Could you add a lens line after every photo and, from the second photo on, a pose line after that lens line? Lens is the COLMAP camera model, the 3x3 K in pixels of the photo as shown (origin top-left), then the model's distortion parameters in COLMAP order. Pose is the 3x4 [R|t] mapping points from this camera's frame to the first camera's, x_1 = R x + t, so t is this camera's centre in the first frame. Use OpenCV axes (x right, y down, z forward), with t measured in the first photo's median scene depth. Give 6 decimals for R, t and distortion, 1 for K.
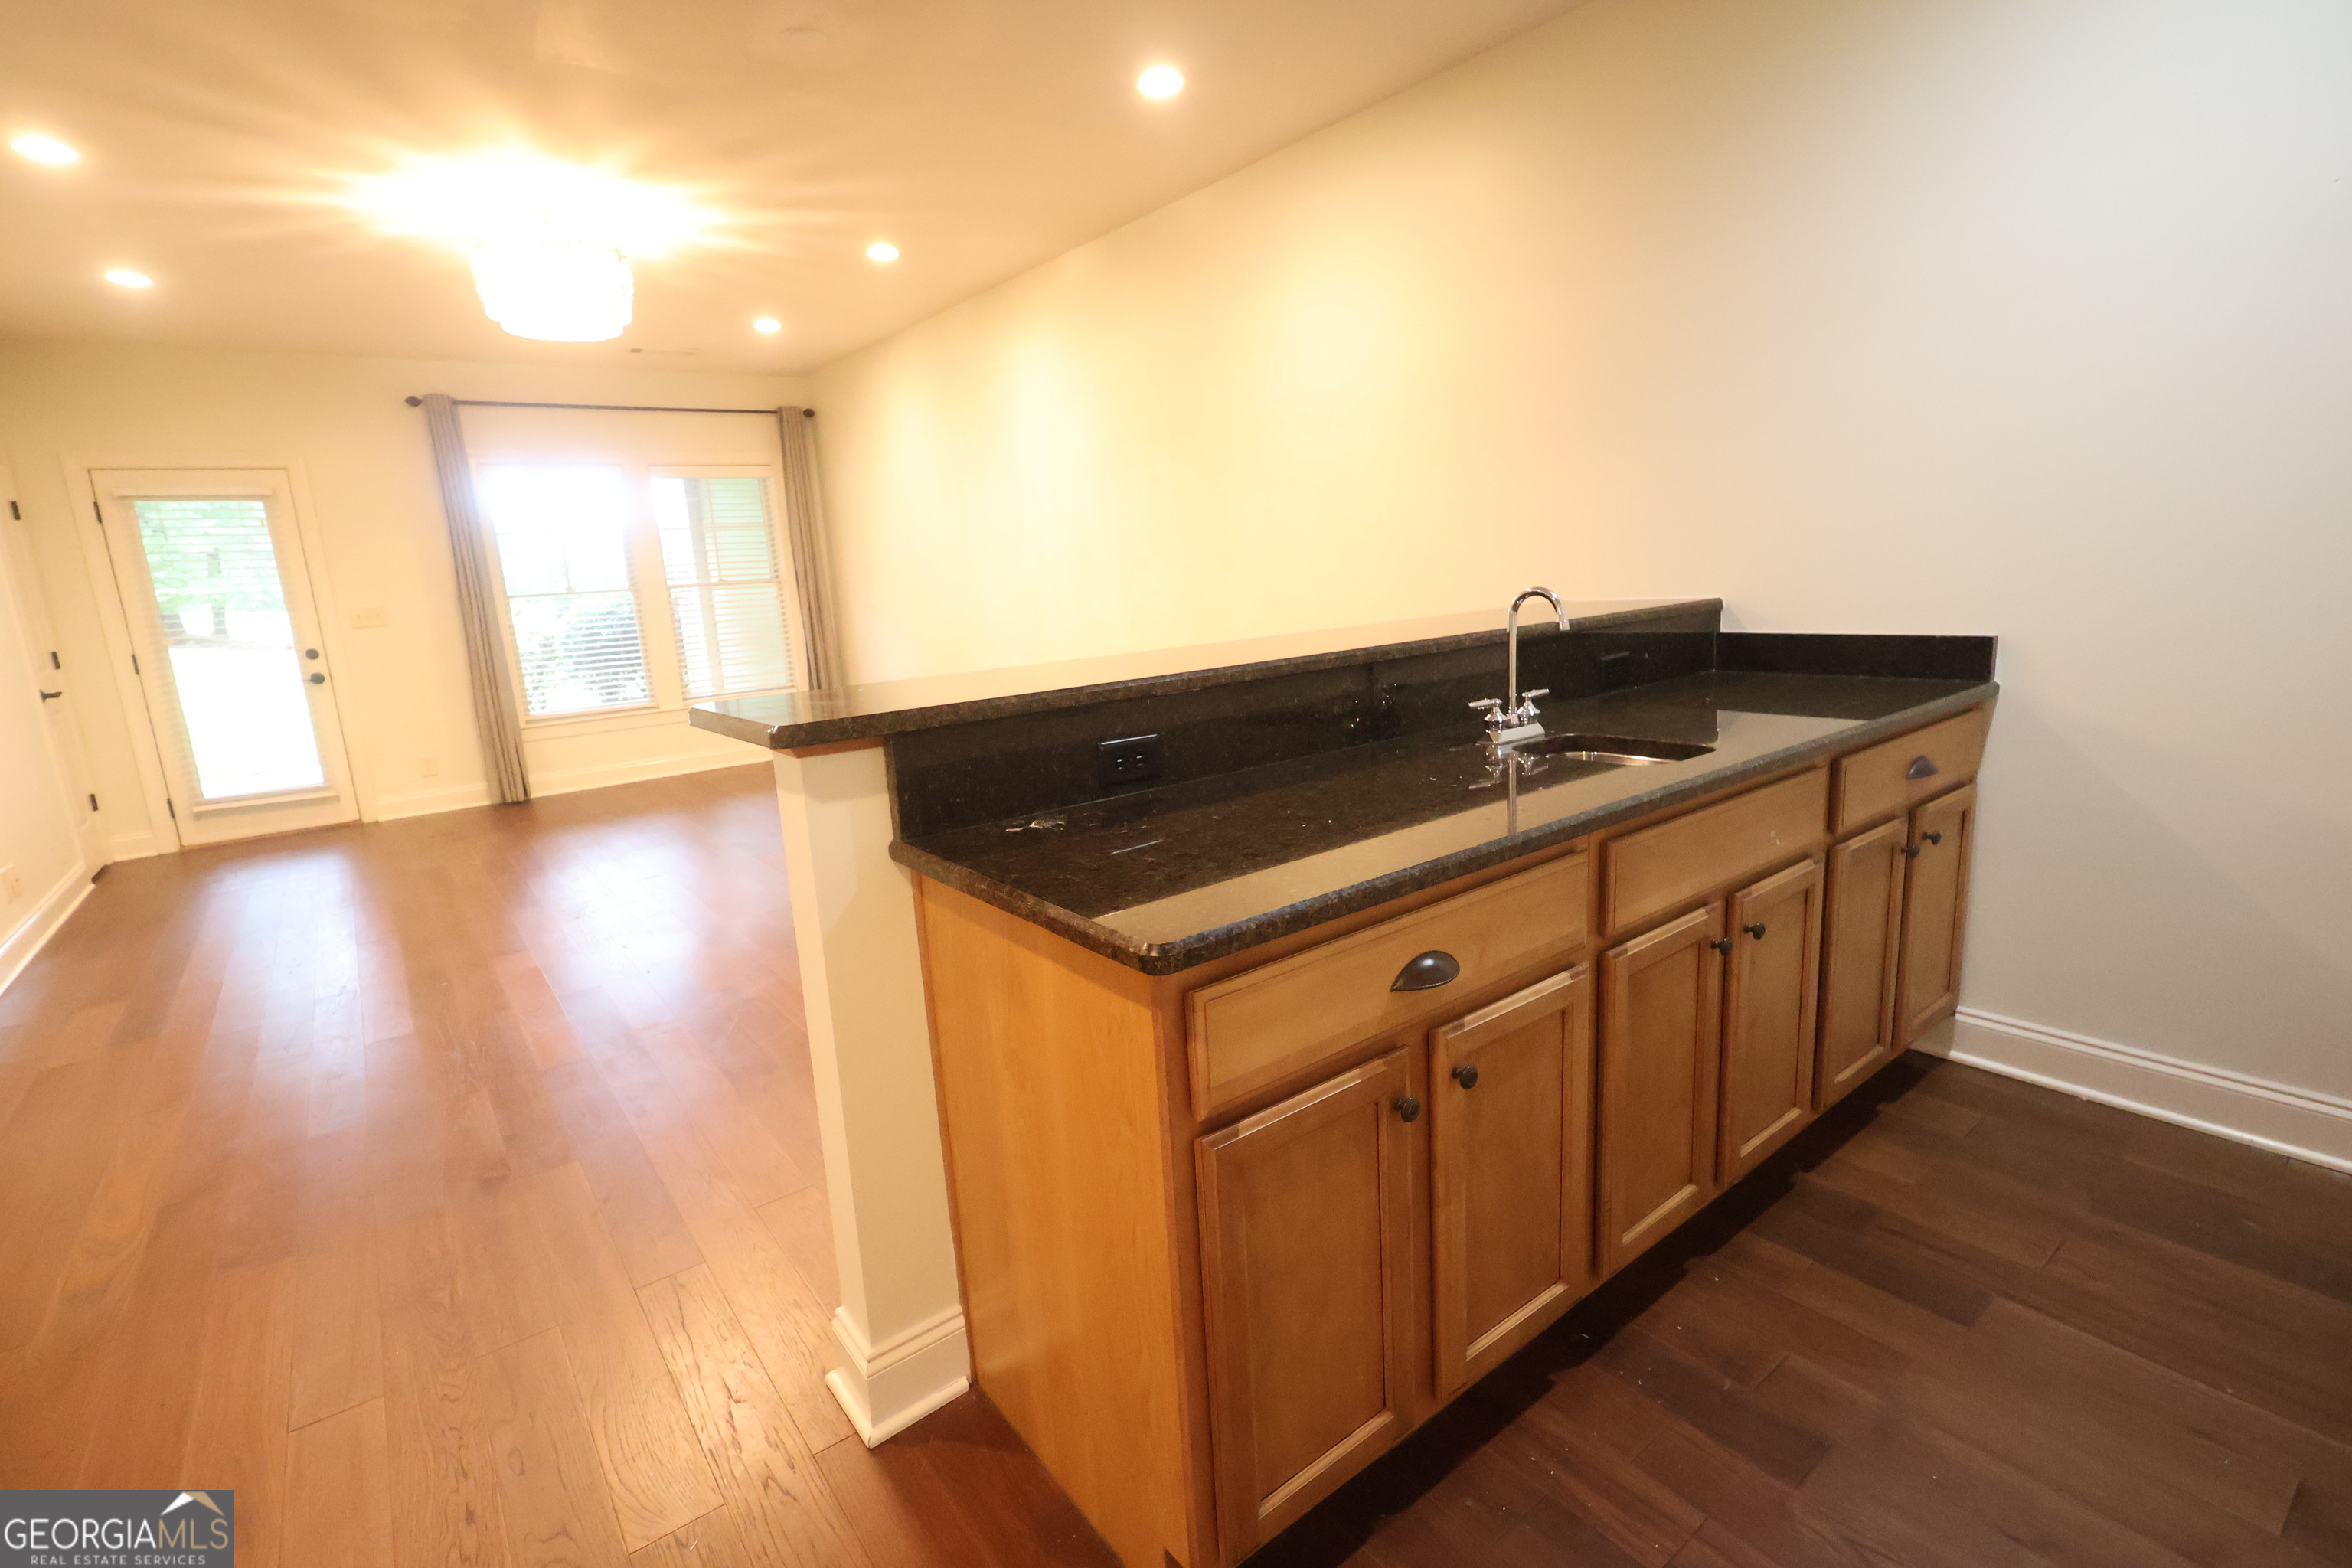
lens RADIAL K [[1086.9, 0, 1162.2], [0, 1086.9, 779.6], [0, 0, 1]] dist [-0.001829, 0.002489]
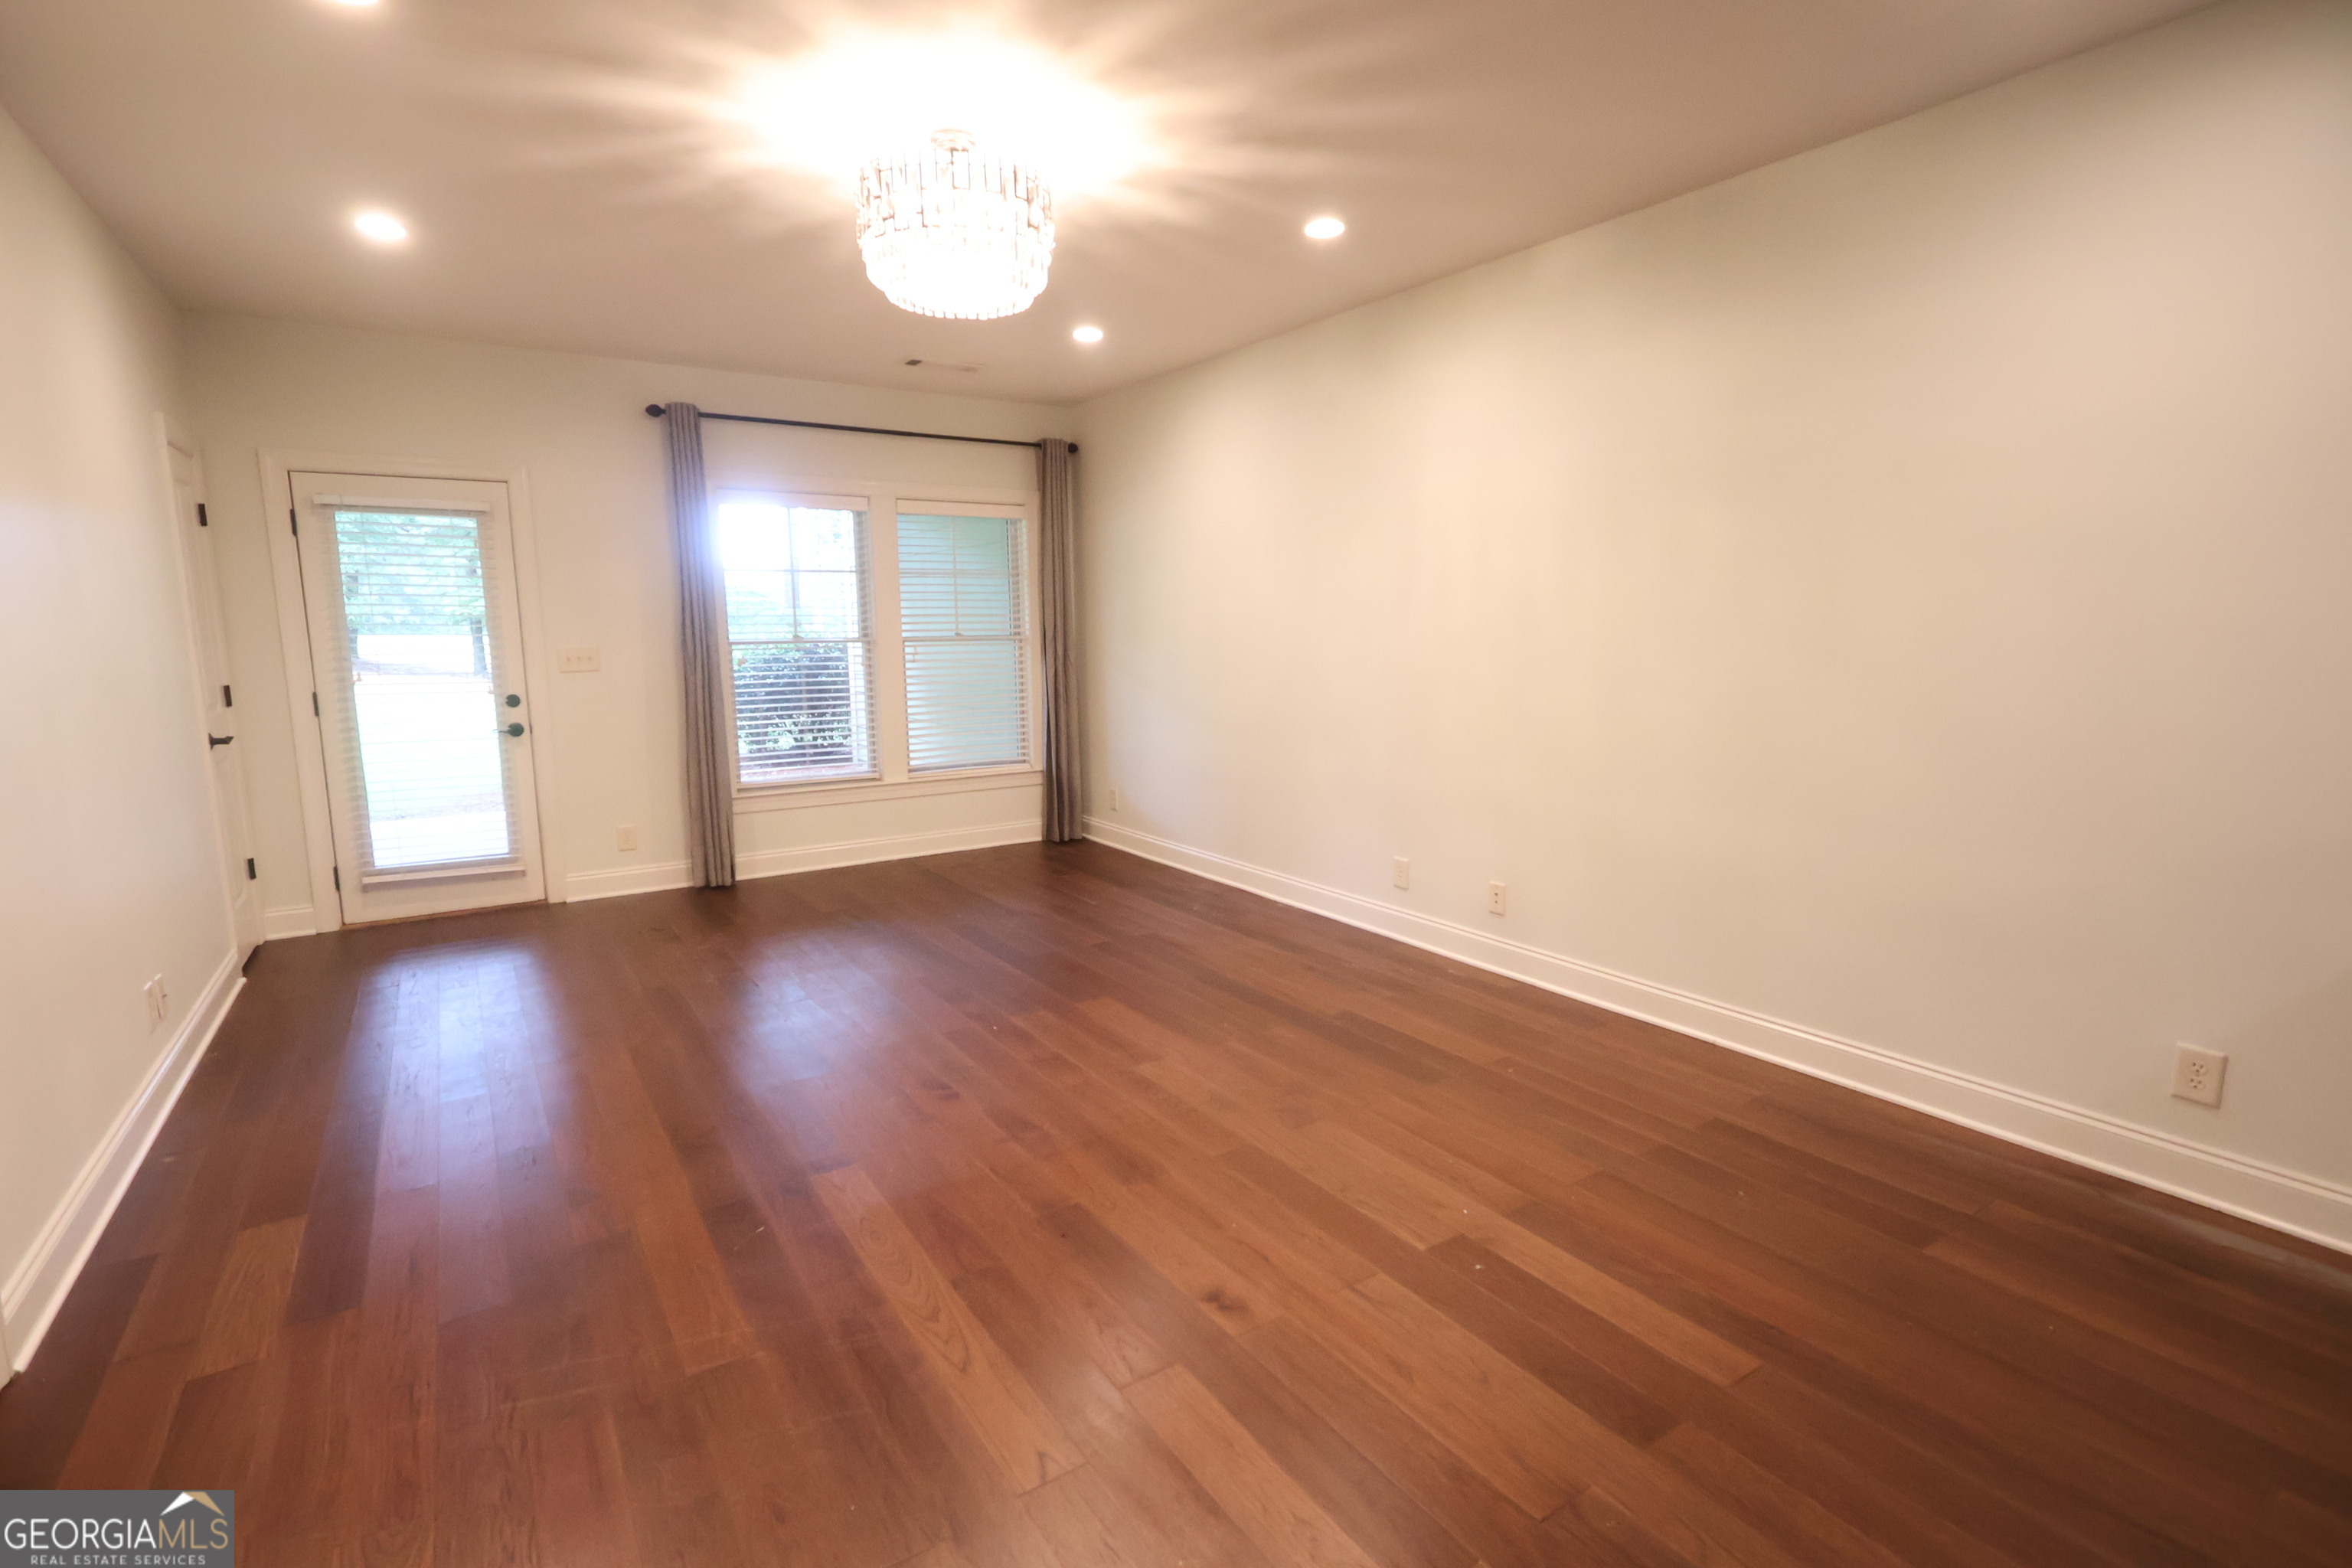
lens RADIAL K [[1086.9, 0, 1168.9], [0, 1086.9, 783.8], [0, 0, 1]] dist [-0.001829, 0.002489]
pose [[0.996890, 0.057596, -0.053782, -0.229181], [-0.060359, 0.996861, -0.051238, -0.039349], [0.050662, 0.054325, 0.997237, 0.193844]]
